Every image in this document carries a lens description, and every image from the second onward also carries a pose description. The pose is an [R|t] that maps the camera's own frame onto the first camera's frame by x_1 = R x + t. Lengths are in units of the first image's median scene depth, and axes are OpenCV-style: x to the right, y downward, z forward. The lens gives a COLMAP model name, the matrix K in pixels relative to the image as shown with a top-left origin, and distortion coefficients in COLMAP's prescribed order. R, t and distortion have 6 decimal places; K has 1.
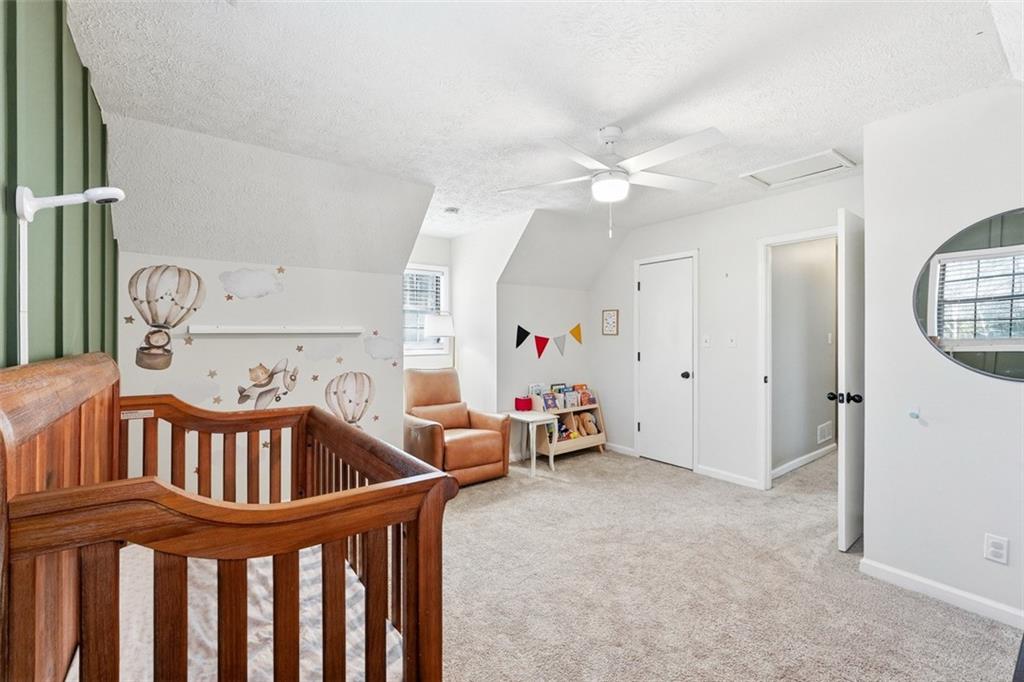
lens RADIAL K [[434.6, 0, 512.0], [0, 434.6, 341.0], [0, 0, 1]] dist [-0.040484, 0.000050]
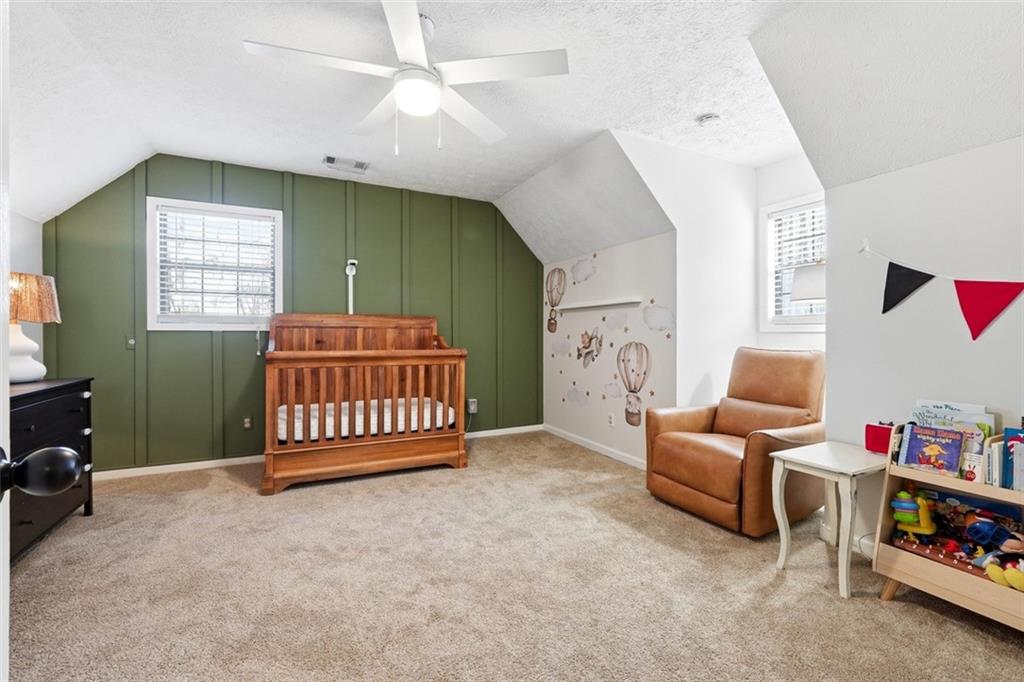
lens RADIAL K [[439.4, 0, 512.0], [0, 439.4, 329.1], [0, 0, 1]] dist [-0.009722, 0.000393]
pose [[-0.175294, -0.003249, -0.984511, 0.737529], [-0.005621, 0.999982, -0.002299, 0.049527], [0.984500, 0.005131, -0.175309, 0.963484]]
